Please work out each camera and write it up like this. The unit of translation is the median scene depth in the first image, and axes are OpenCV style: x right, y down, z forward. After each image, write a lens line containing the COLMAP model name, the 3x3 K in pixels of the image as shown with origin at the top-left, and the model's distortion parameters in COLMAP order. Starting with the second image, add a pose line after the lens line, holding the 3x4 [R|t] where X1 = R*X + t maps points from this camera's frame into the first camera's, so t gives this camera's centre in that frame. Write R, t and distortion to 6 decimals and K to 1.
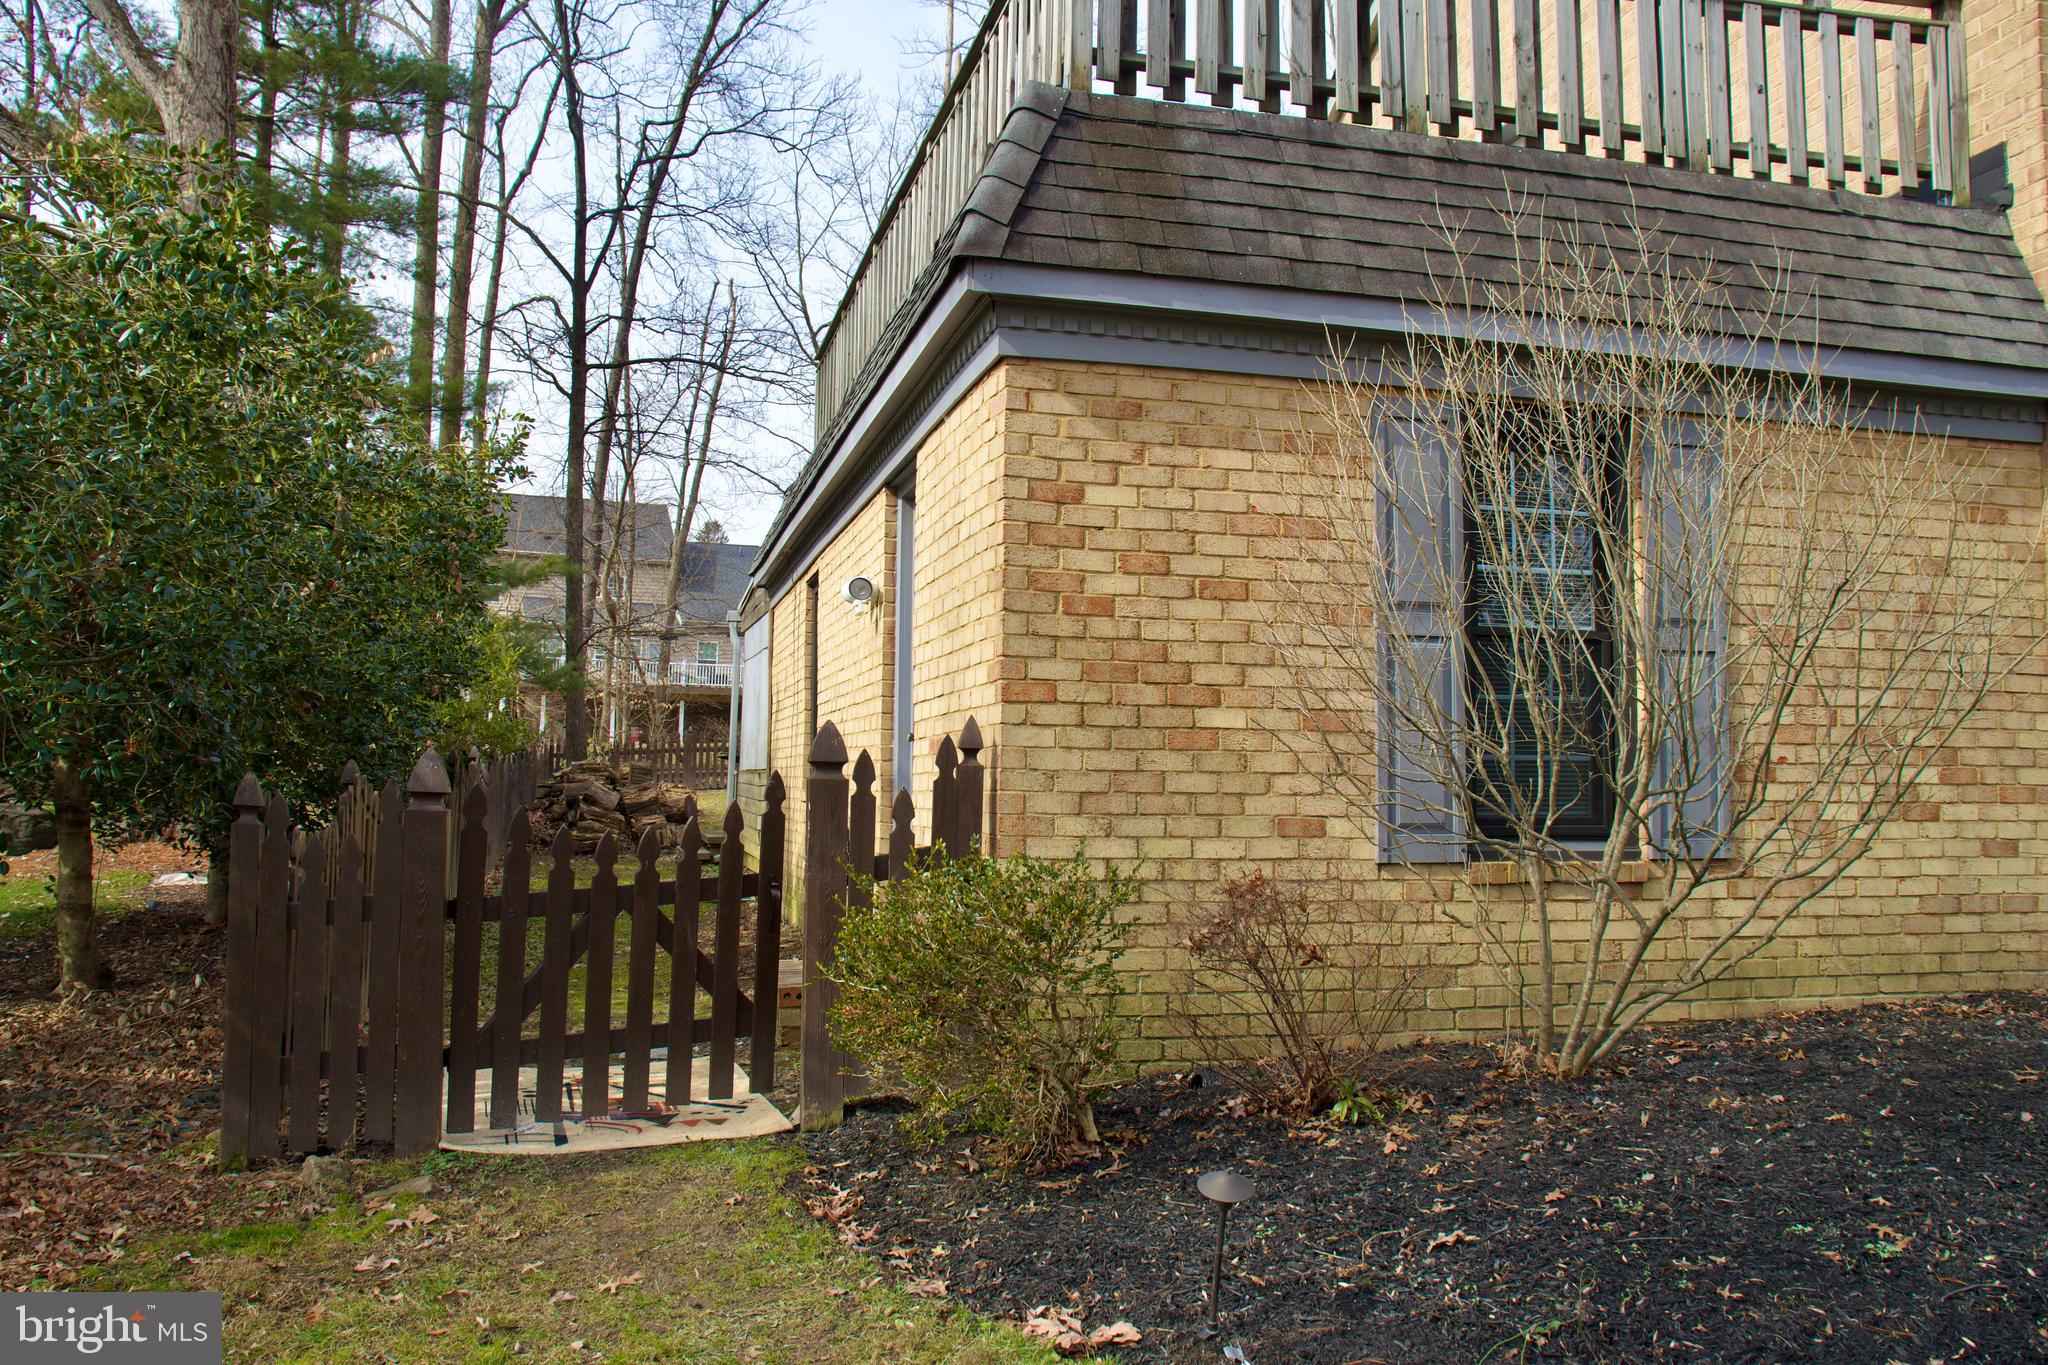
lens RADIAL K [[1702.7, 0, 993.4], [0, 1702.7, 666.7], [0, 0, 1]] dist [-0.164348, 0.138632]
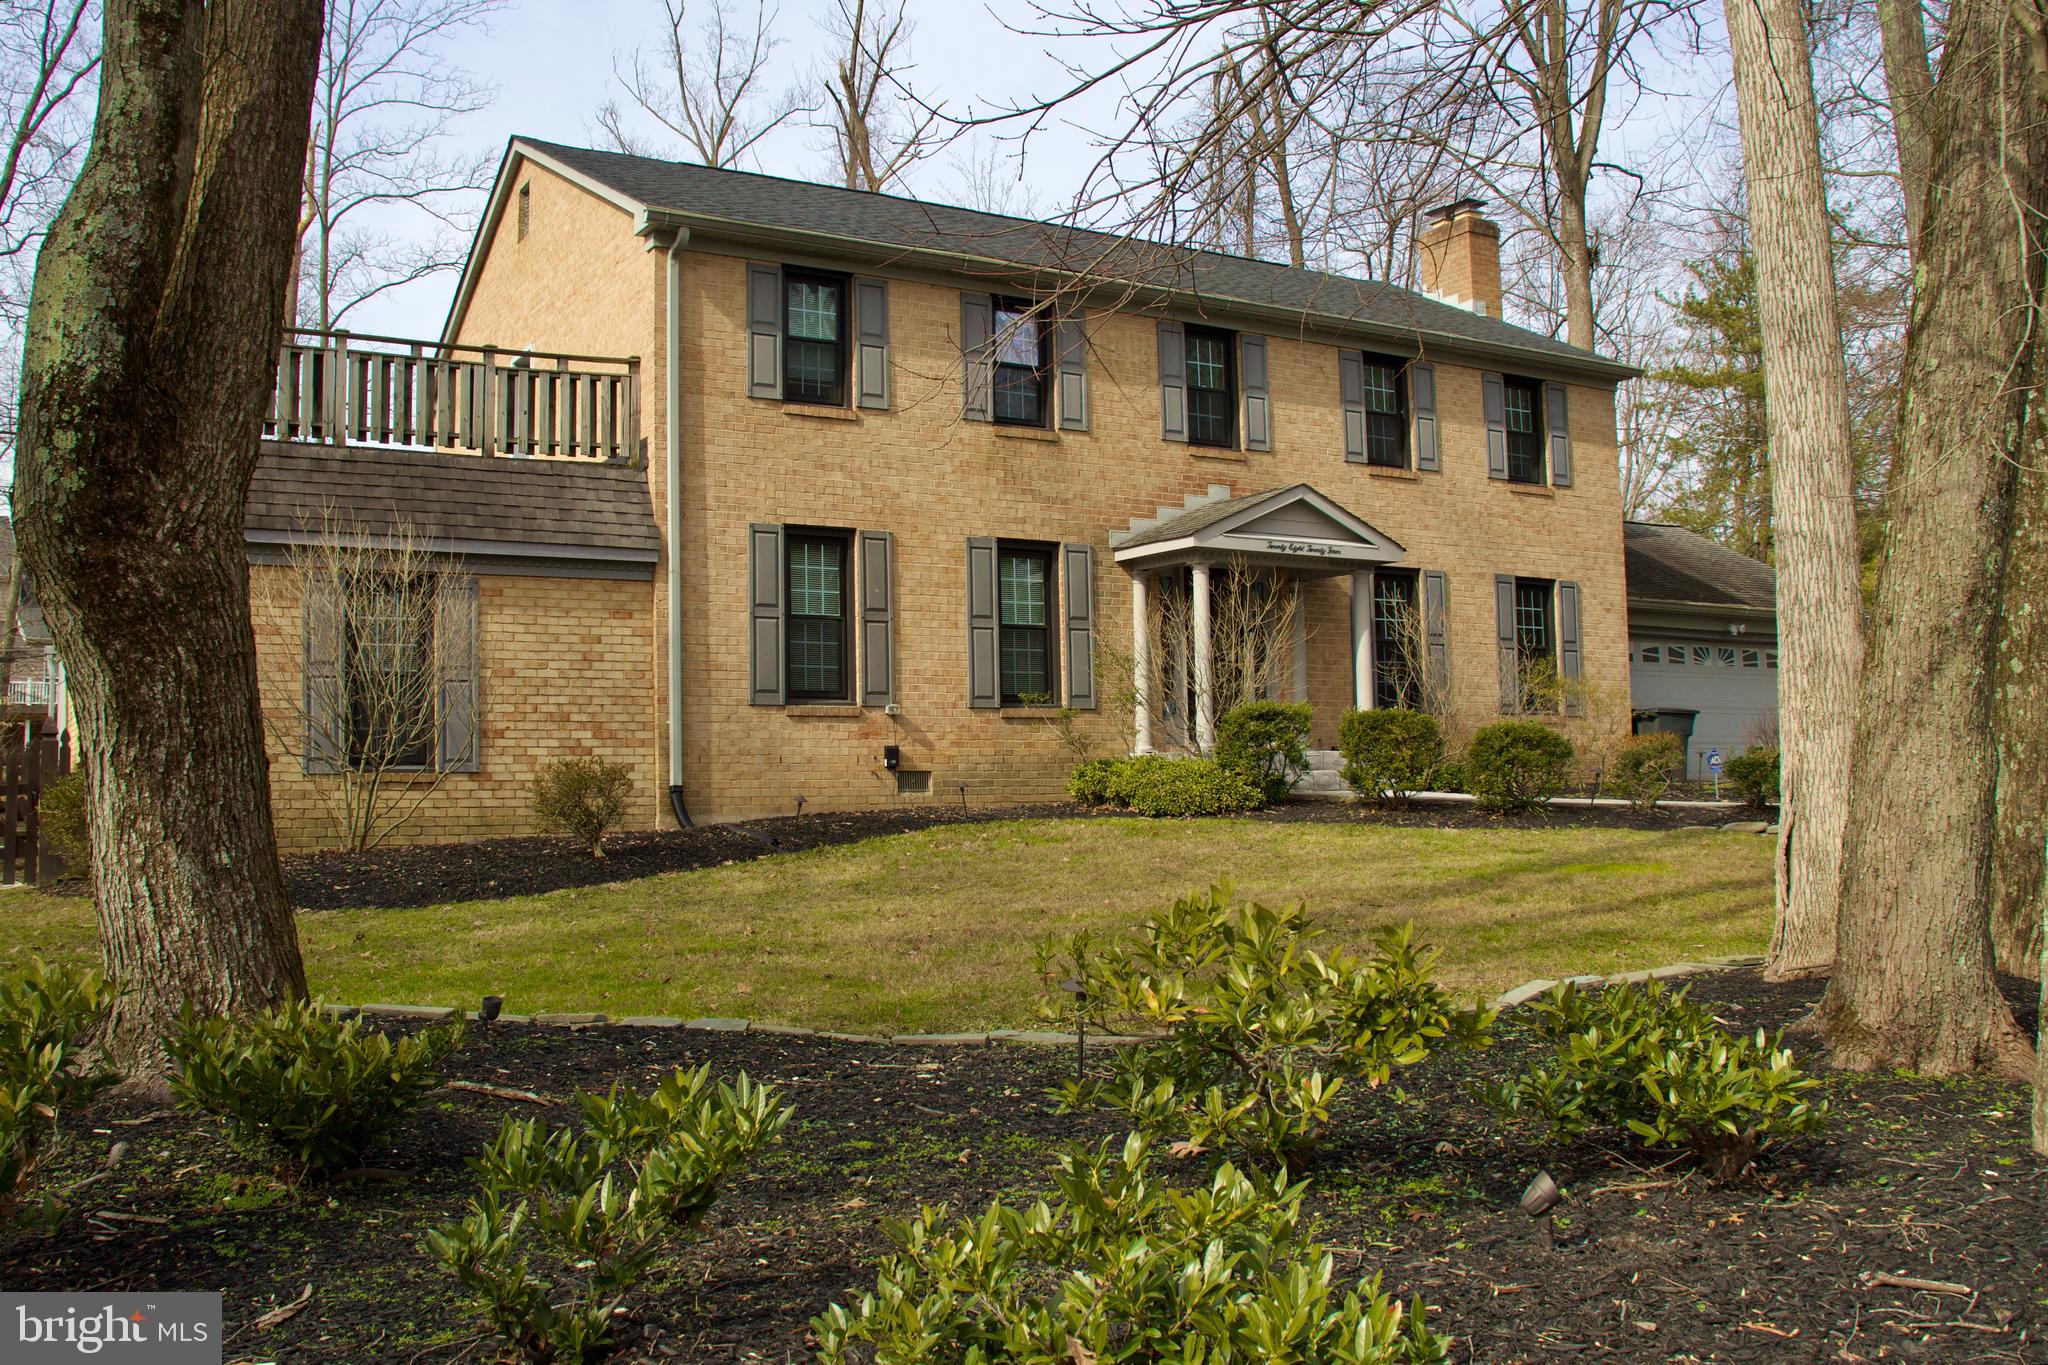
lens RADIAL K [[1860.7, 0, 1014.2], [0, 1860.7, 675.2], [0, 0, 1]] dist [-0.124939, 0.000000]
pose [[0.948236, -0.012816, 0.317308, 0.360335], [0.012501, 0.999917, 0.003029, -0.015065], [-0.317320, 0.001095, 0.948318, -1.686032]]
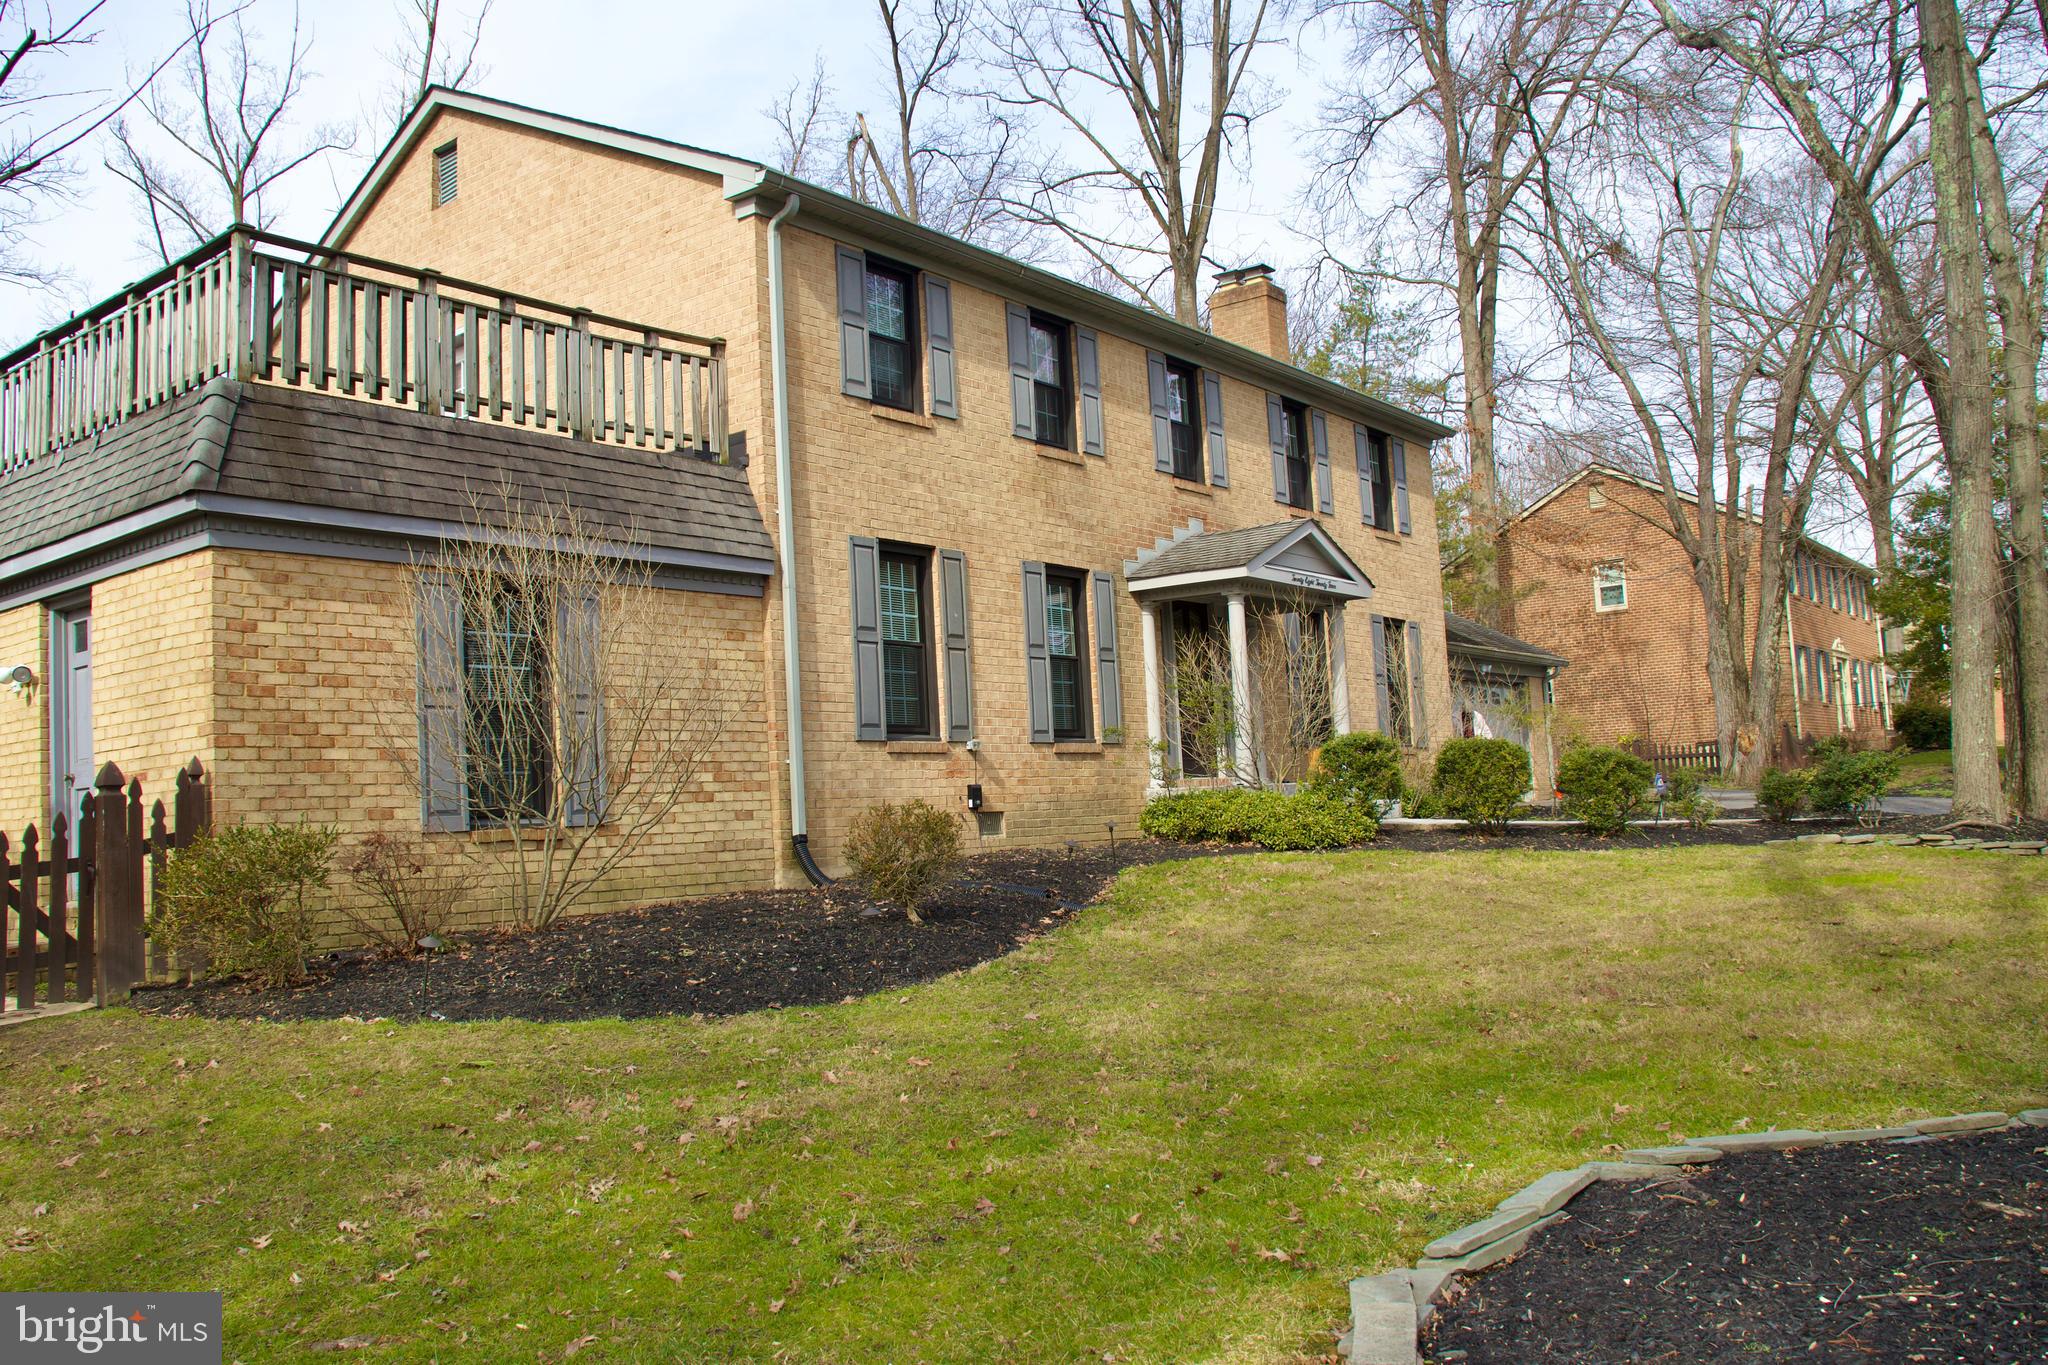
lens RADIAL K [[1702.7, 0, 1038.8], [0, 1702.7, 685.9], [0, 0, 1]] dist [-0.164348, 0.138632]
pose [[0.767288, -0.003901, 0.641291, -0.403037], [0.016872, 0.999758, -0.014105, -0.003699], [-0.641081, 0.021642, 0.767168, -0.778967]]
